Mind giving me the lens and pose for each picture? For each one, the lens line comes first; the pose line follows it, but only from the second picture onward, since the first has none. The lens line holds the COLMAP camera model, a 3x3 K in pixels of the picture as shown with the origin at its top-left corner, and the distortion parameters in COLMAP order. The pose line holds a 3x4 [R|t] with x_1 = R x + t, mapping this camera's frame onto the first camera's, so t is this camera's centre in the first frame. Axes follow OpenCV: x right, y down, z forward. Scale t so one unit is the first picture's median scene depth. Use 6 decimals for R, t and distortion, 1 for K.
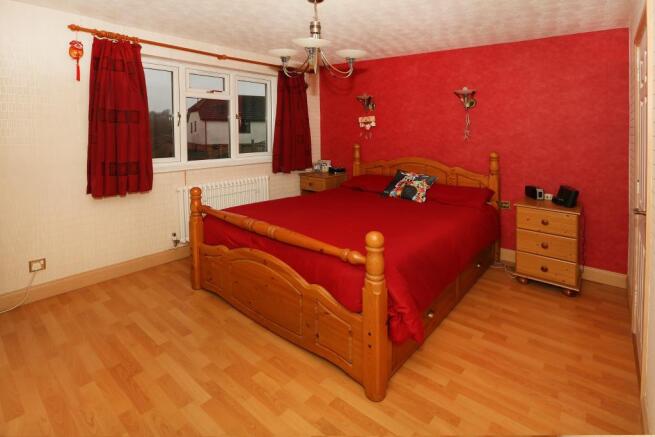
lens RADIAL K [[329.2, 0, 327.5], [0, 329.2, 218.5], [0, 0, 1]] dist [-0.001196, -0.000275]
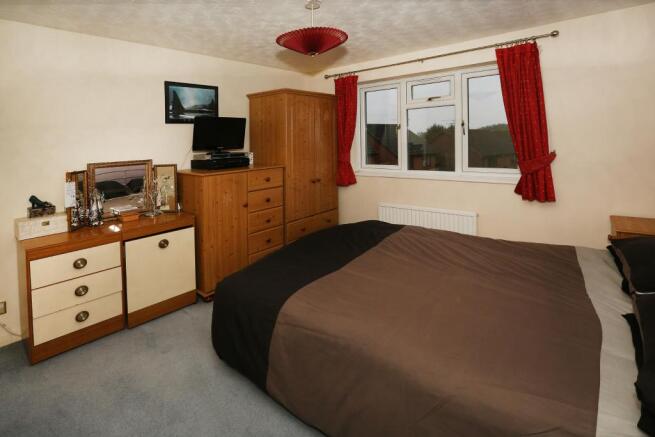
lens RADIAL K [[329.2, 0, 327.5], [0, 329.2, 218.5], [0, 0, 1]] dist [-0.001196, -0.000275]
pose [[0.010811, 0.243051, -0.969953, 0.631905], [-0.236997, 0.942994, 0.233655, -0.214937], [0.971450, 0.227350, 0.067797, 0.724283]]
